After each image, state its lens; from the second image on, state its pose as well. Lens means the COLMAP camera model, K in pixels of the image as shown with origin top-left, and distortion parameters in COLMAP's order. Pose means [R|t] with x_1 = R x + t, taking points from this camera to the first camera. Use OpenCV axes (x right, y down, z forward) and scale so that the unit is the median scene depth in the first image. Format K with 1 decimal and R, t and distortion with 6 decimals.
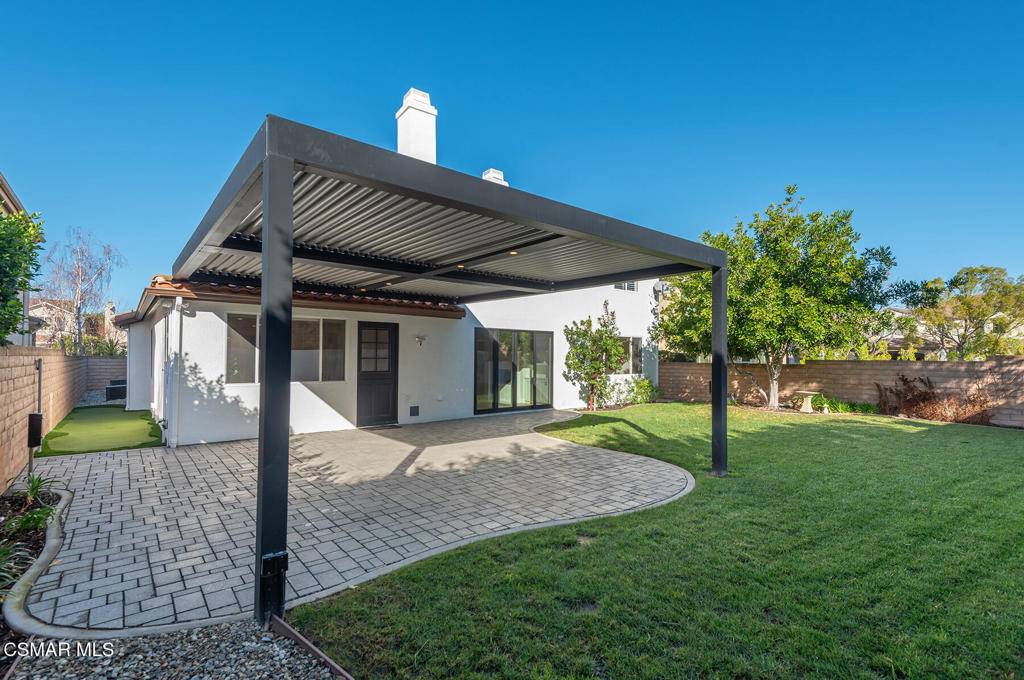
lens RADIAL K [[476.4, 0, 512.0], [0, 476.4, 340.0], [0, 0, 1]] dist [0.013538, 0.000424]
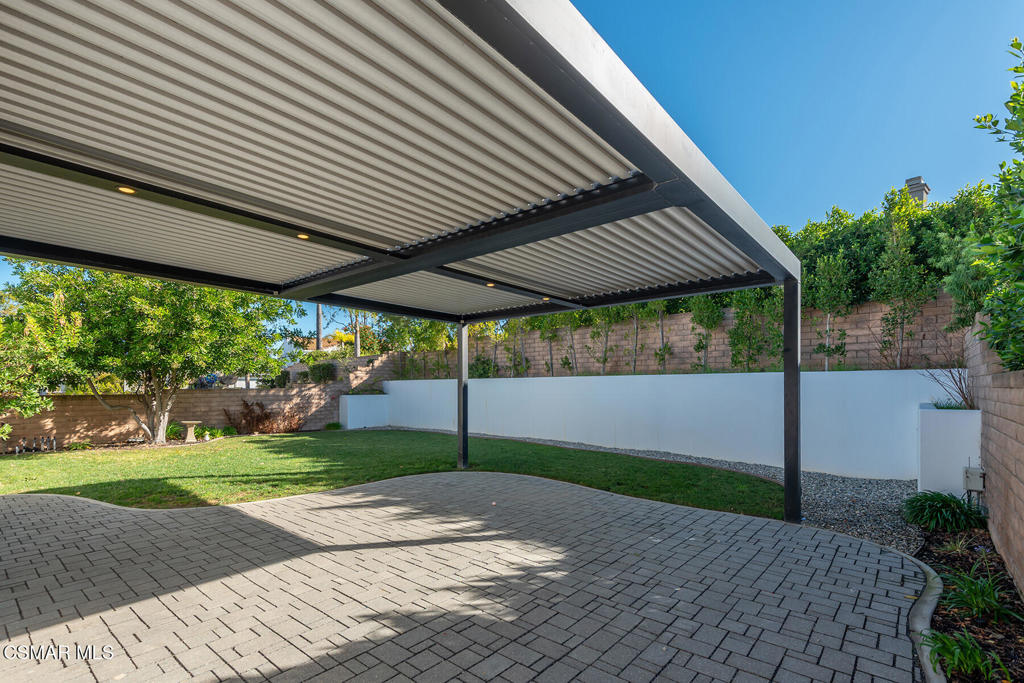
lens RADIAL K [[476.4, 0, 512.0], [0, 476.4, 341.5], [0, 0, 1]] dist [0.013538, 0.000424]
pose [[-0.185090, 0.089515, 0.978636, -0.613483], [-0.034188, 0.994653, -0.097446, 0.023191], [-0.982127, -0.051494, -0.181041, 0.681549]]
